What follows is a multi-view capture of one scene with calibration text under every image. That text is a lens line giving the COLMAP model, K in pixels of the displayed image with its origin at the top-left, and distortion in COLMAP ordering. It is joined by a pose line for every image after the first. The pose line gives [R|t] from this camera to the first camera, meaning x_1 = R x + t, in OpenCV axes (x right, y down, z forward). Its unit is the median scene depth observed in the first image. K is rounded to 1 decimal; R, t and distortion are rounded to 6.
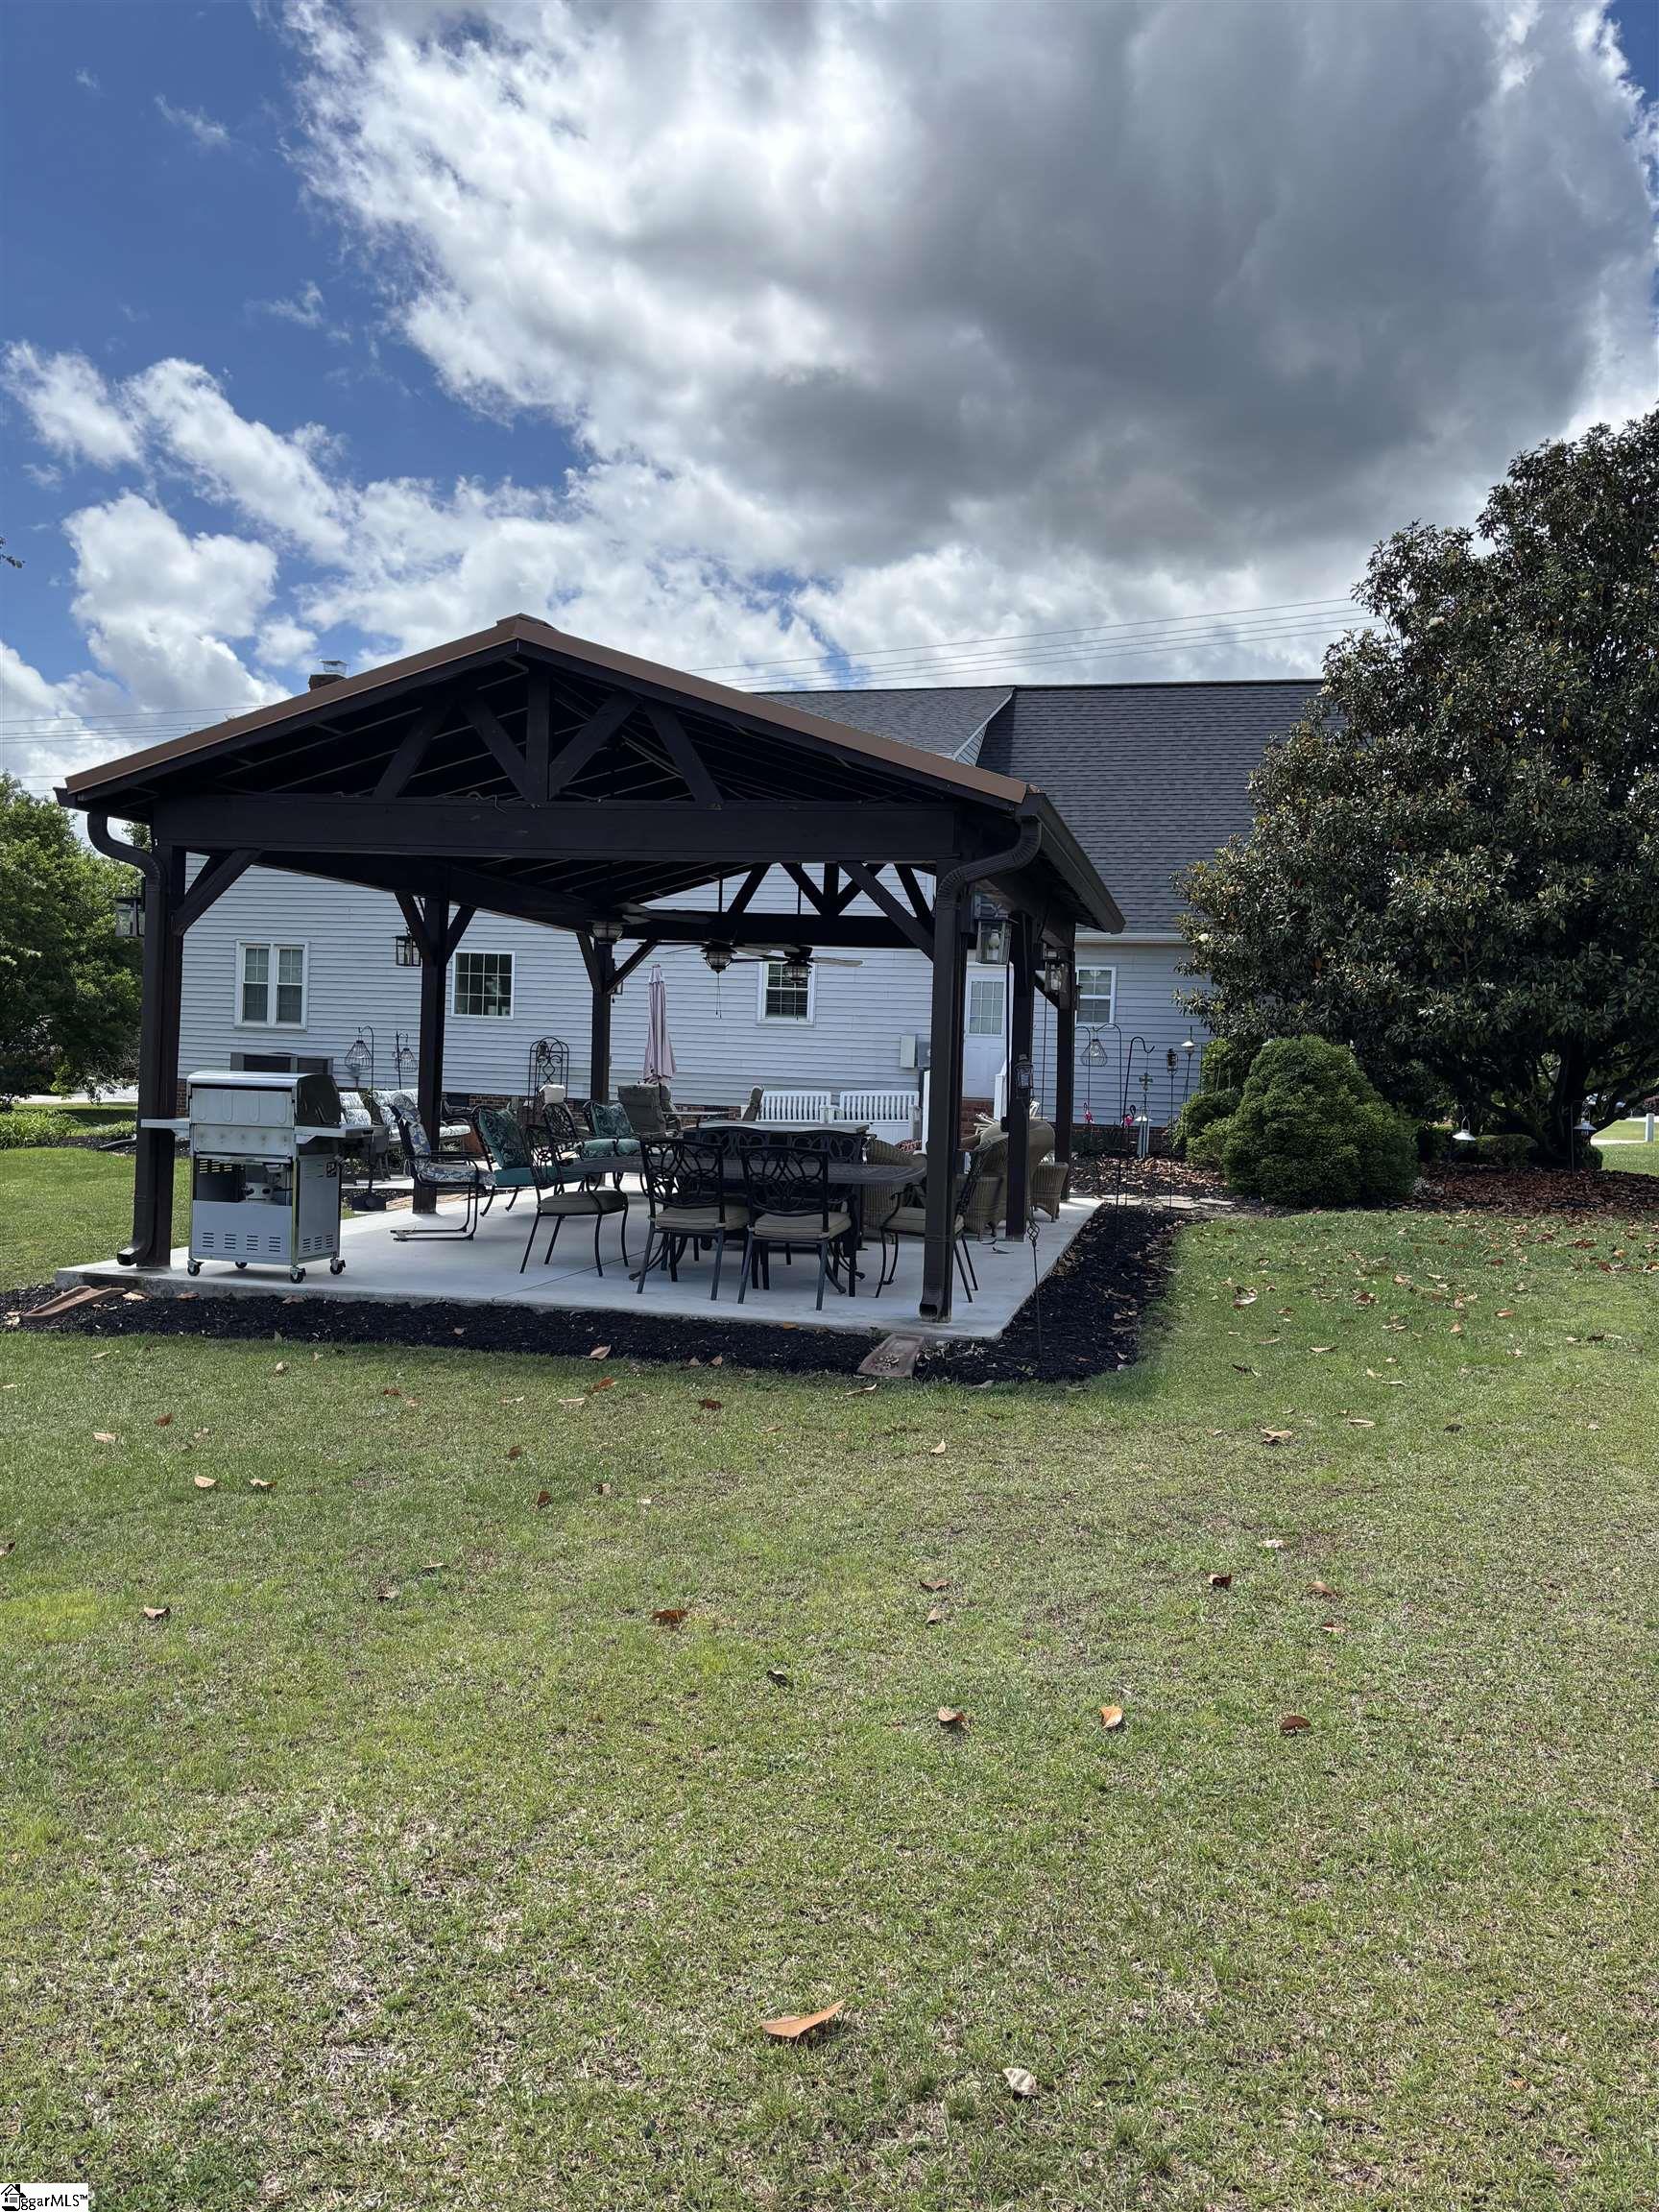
lens RADIAL K [[1705.1, 0, 829.5], [0, 1705.1, 1106.0], [0, 0, 1]] dist [0.042543, 0.007385]
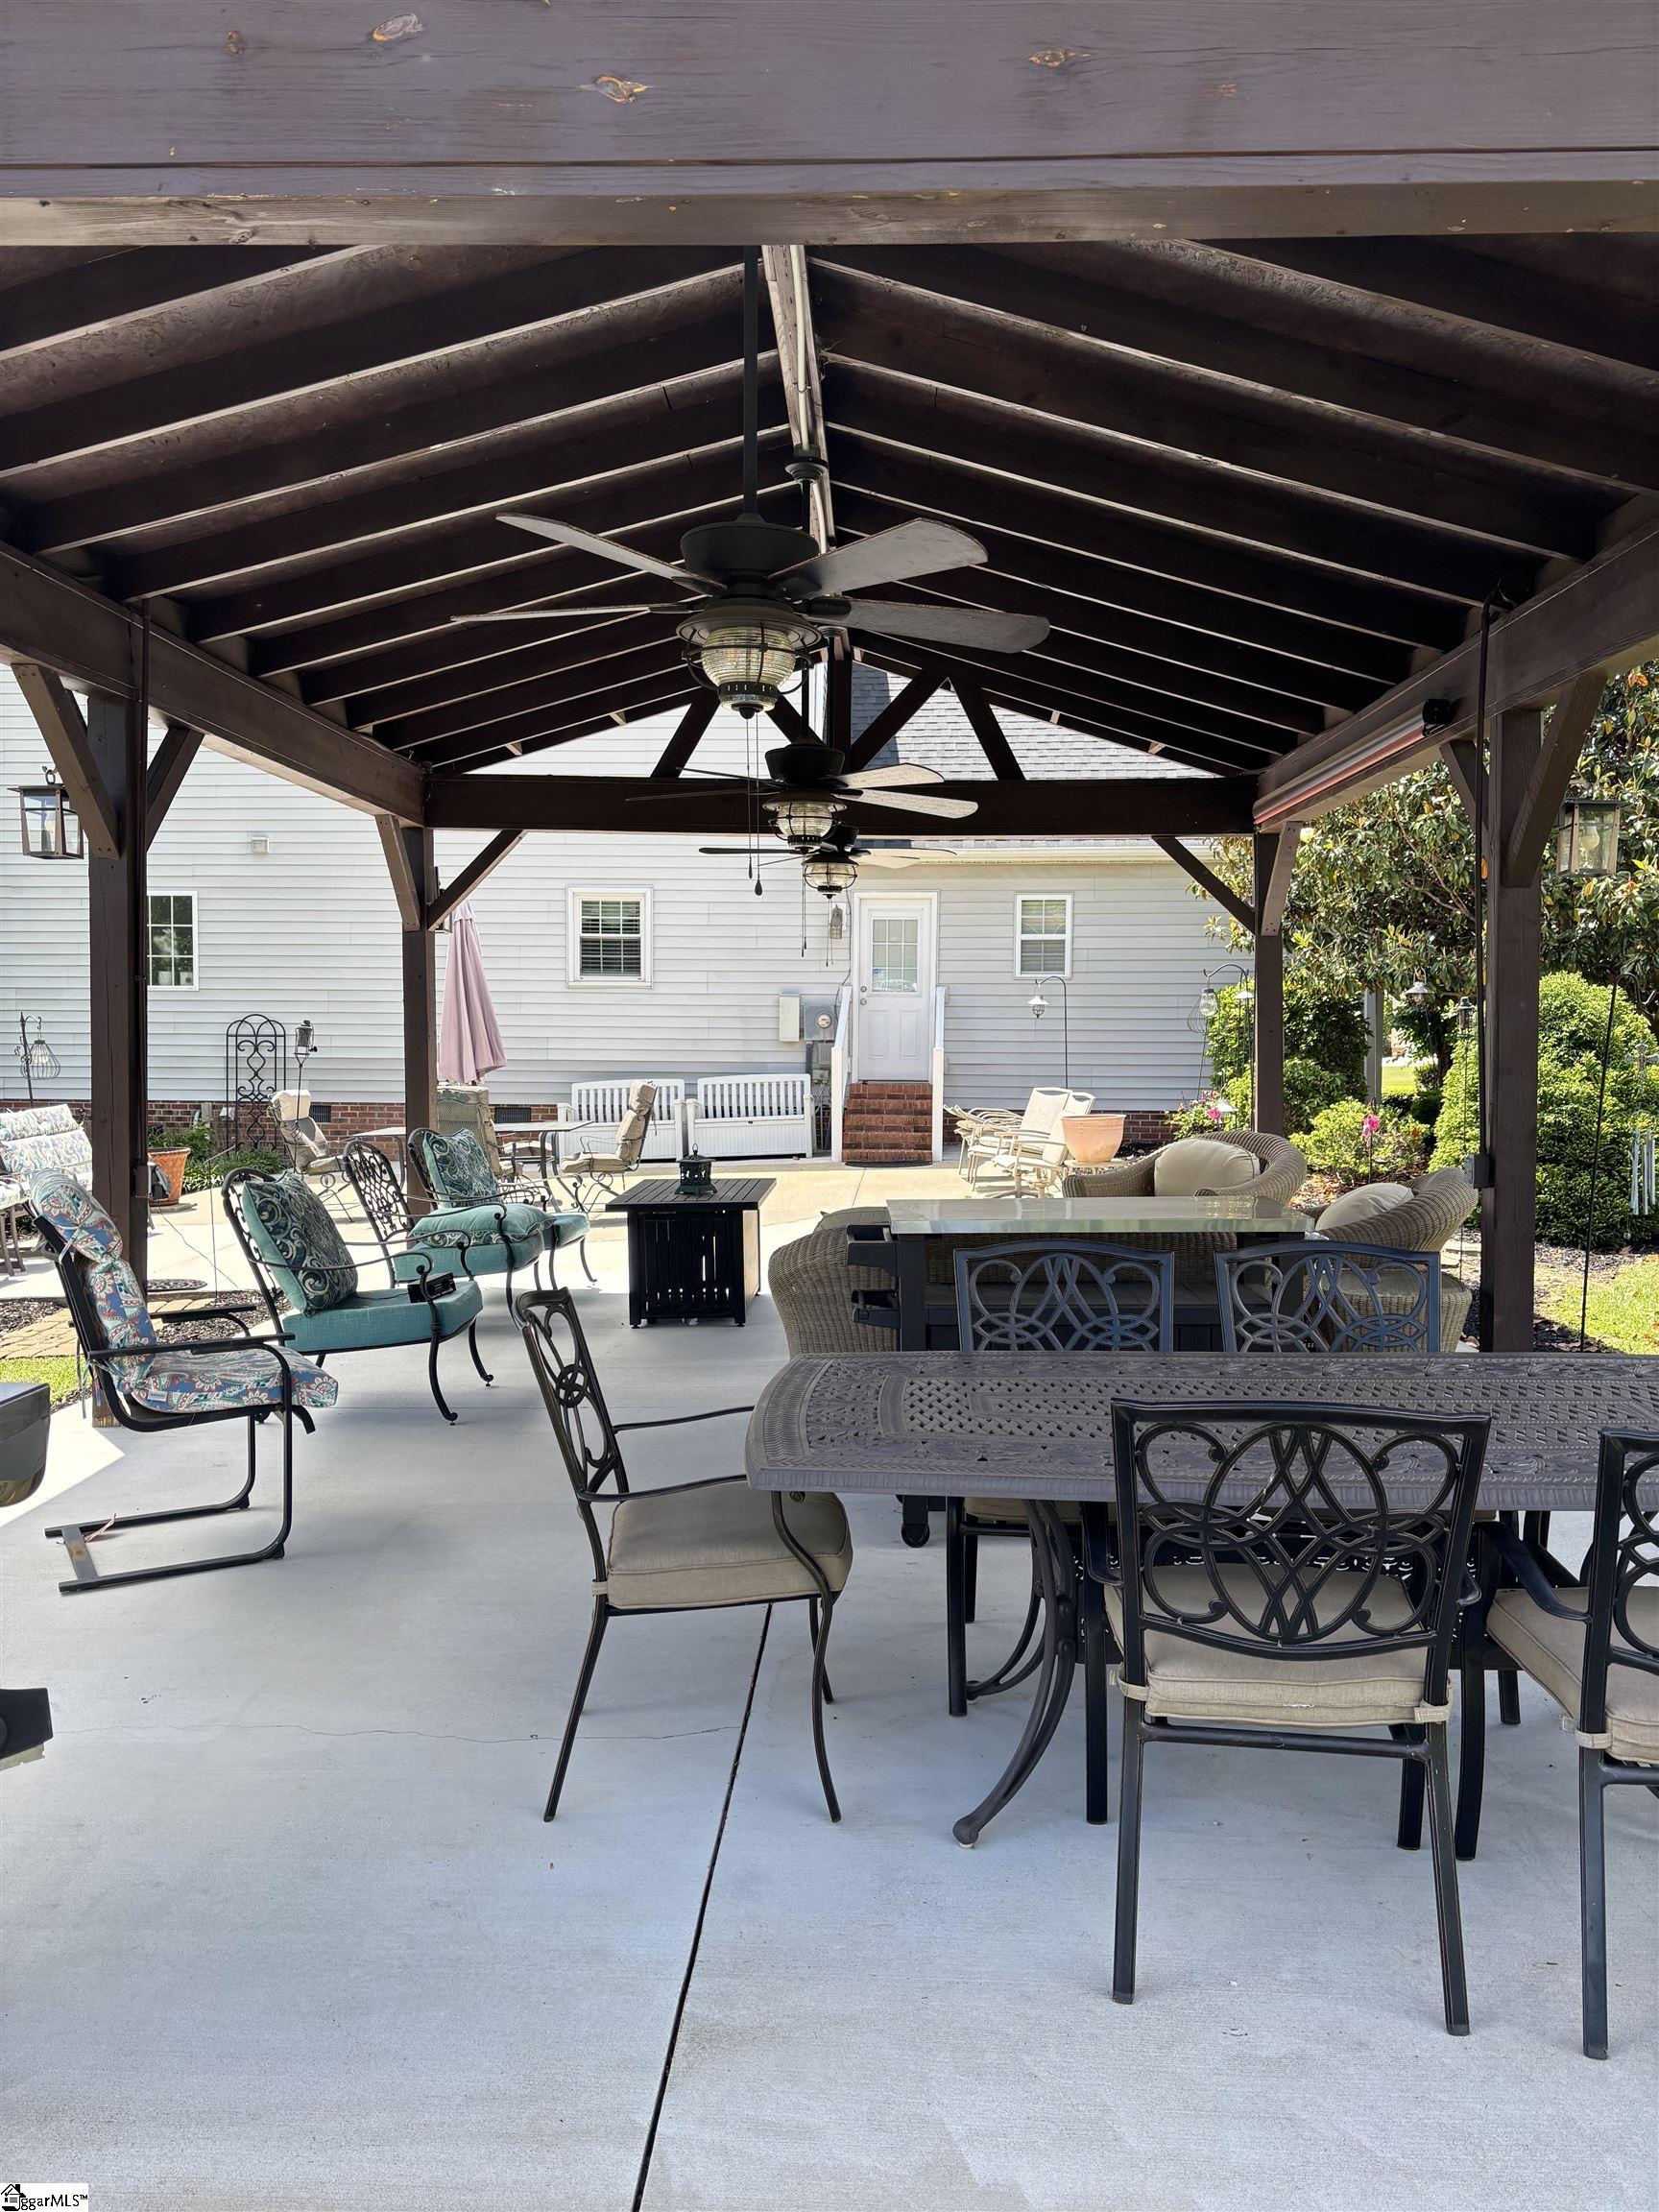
lens RADIAL K [[1664.8, 0, 829.5], [0, 1664.8, 1106.0], [0, 0, 1]] dist [-0.003826, -0.002989]
pose [[0.977799, -0.040866, 0.205520, -0.118373], [0.036597, 0.999029, 0.024528, -0.017525], [-0.206322, -0.016462, 0.978346, 0.452099]]
